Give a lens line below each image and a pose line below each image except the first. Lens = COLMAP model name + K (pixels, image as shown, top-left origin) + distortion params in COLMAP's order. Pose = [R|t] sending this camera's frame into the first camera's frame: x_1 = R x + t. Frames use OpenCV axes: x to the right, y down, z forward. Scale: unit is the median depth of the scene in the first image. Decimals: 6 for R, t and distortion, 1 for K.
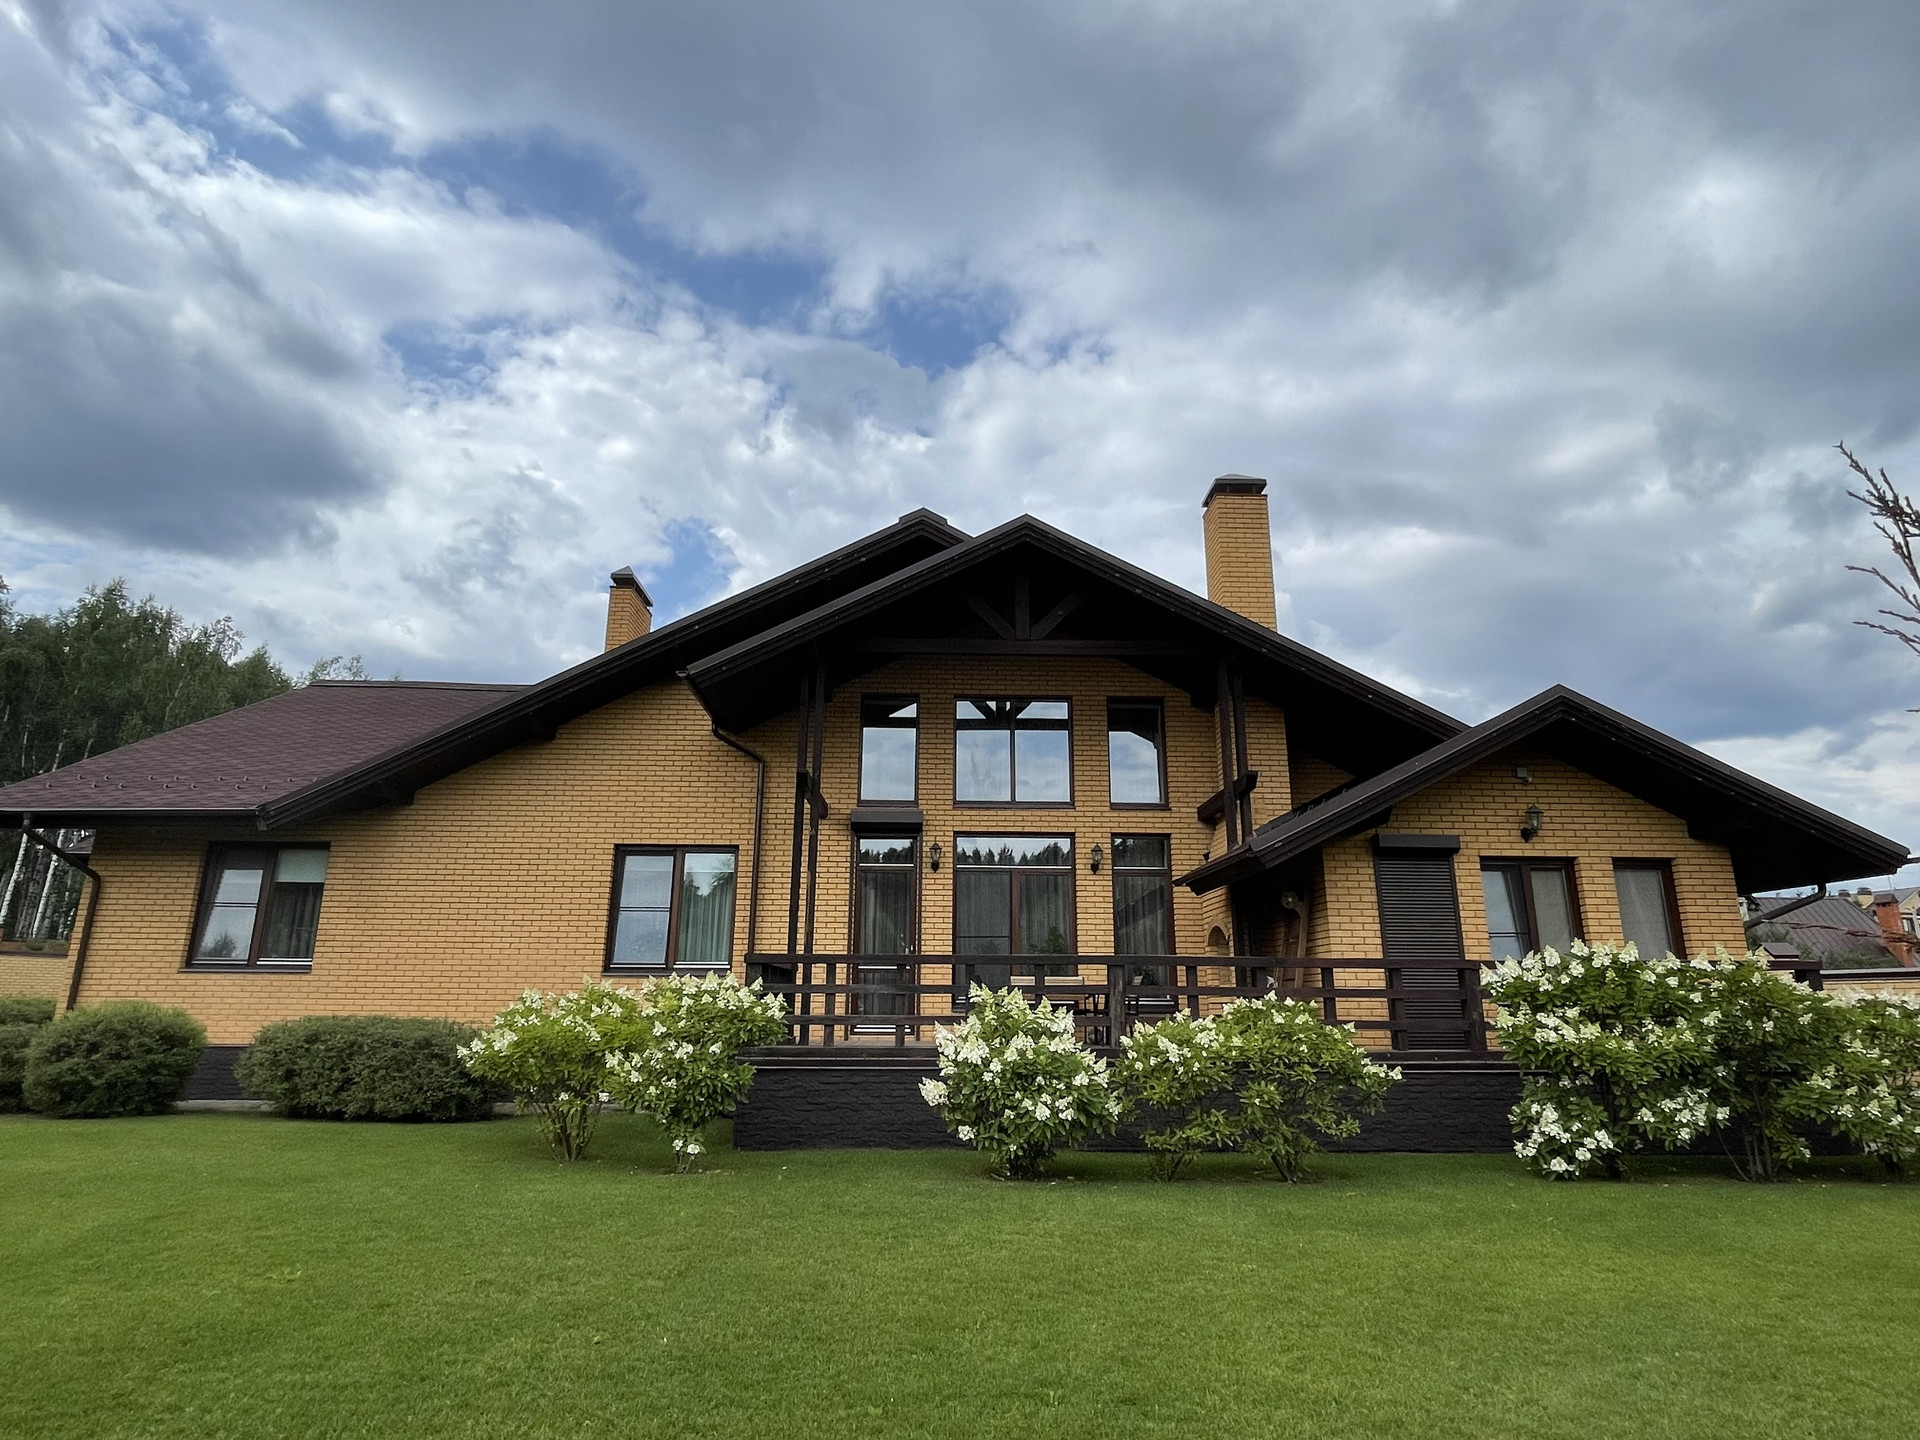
lens RADIAL K [[1064.7, 0, 960.0], [0, 1064.7, 720.0], [0, 0, 1]] dist [-0.003622, -0.000681]
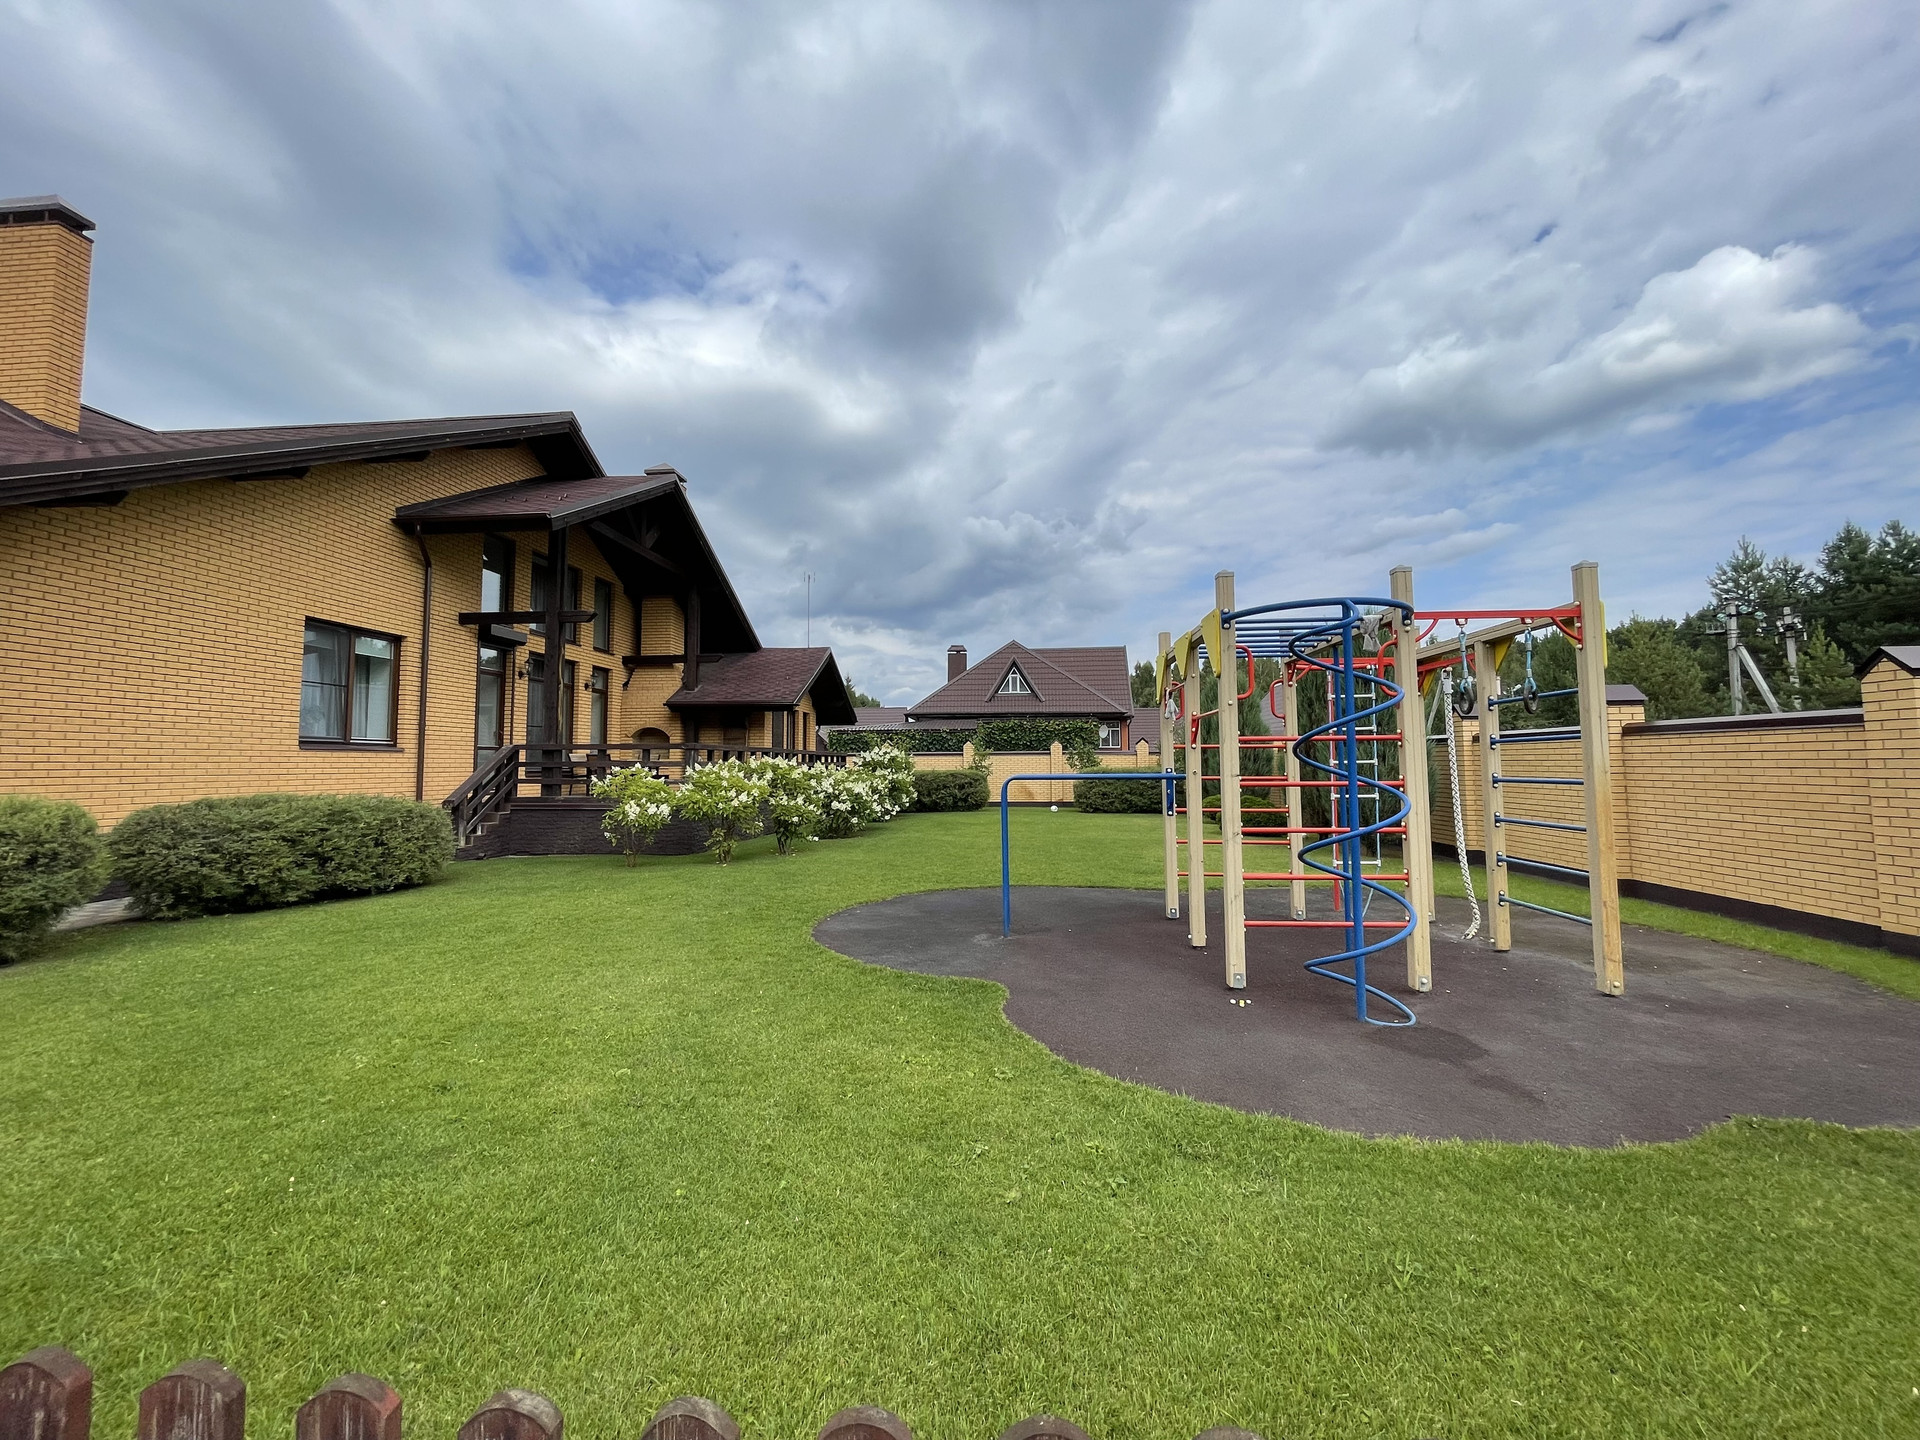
lens RADIAL K [[769.1, 0, 960.0], [0, 769.1, 720.0], [0, 0, 1]] dist [-0.011890, -0.000013]
pose [[0.114327, 0.051381, 0.992114, -0.964538], [-0.246796, 0.968824, -0.021735, 0.079837], [-0.962300, -0.242365, 0.123444, 0.337973]]
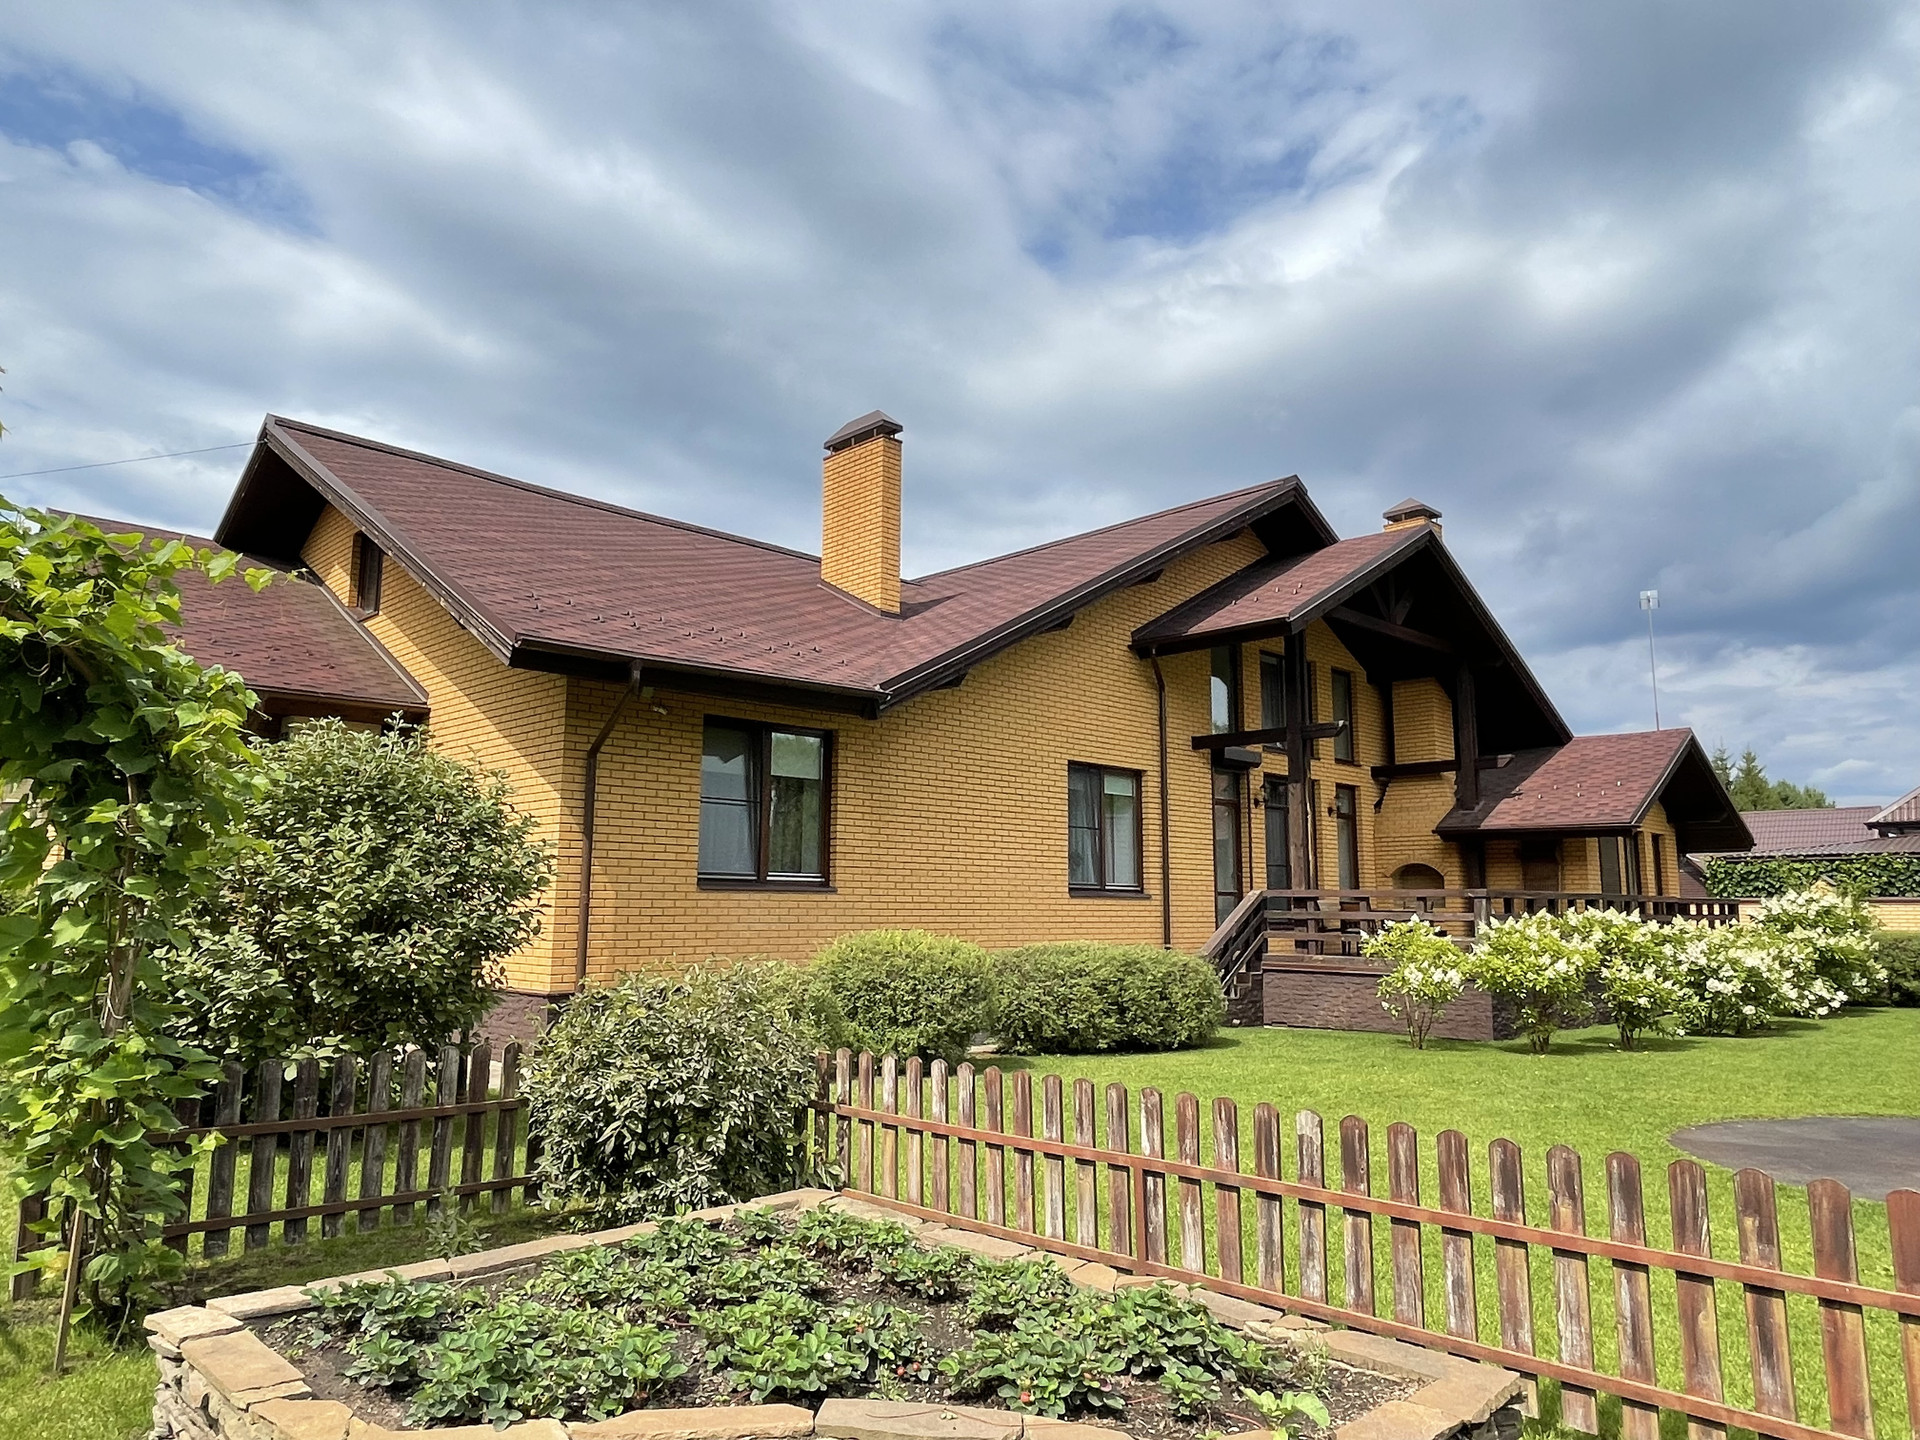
lens RADIAL K [[1237.1, 0, 960.0], [0, 1237.1, 720.0], [0, 0, 1]] dist [0.019203, -0.042062]
pose [[0.739099, 0.102595, 0.665738, -1.165229], [-0.175162, 0.983605, 0.042884, 0.053951], [-0.650424, -0.148307, 0.744952, 0.262099]]
